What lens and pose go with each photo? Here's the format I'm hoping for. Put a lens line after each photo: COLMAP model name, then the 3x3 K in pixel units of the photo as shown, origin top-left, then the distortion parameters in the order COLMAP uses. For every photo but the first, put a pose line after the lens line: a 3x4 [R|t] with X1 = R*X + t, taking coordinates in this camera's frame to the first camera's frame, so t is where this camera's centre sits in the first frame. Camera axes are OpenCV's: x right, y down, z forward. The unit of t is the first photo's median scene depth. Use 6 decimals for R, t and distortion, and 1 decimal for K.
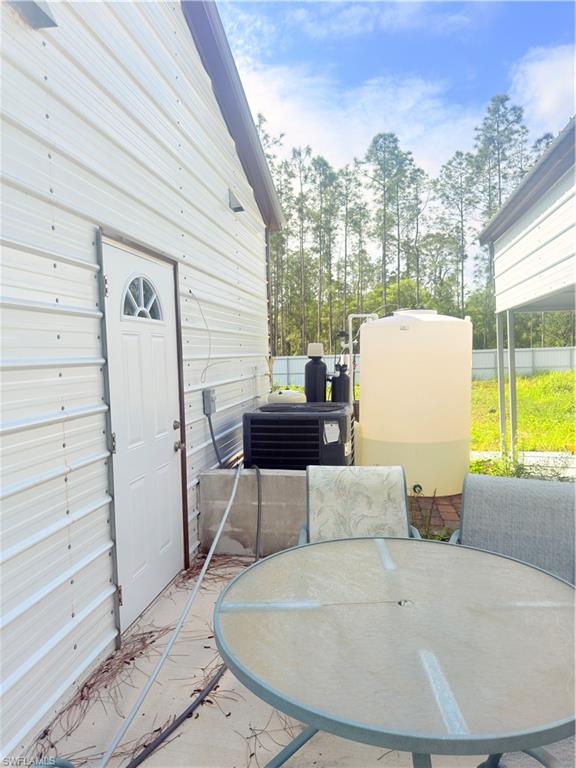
lens RADIAL K [[540.4, 0, 291.2], [0, 540.4, 376.4], [0, 0, 1]] dist [0.045298, -0.072741]
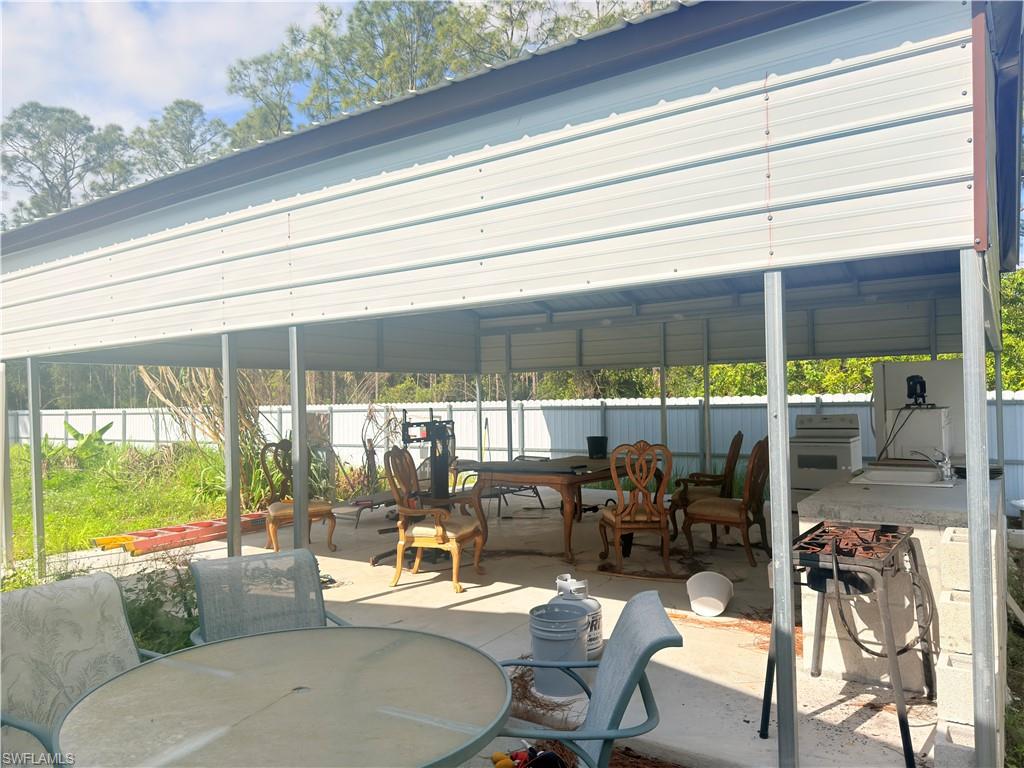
lens RADIAL K [[720.5, 0, 520.9], [0, 720.5, 384.4], [0, 0, 1]] dist [0.045298, -0.072741]
pose [[0.430011, 0.033532, 0.902201, -0.460683], [0.046120, 0.997189, -0.059045, 0.000032], [-0.901645, 0.066999, 0.427256, 0.077026]]
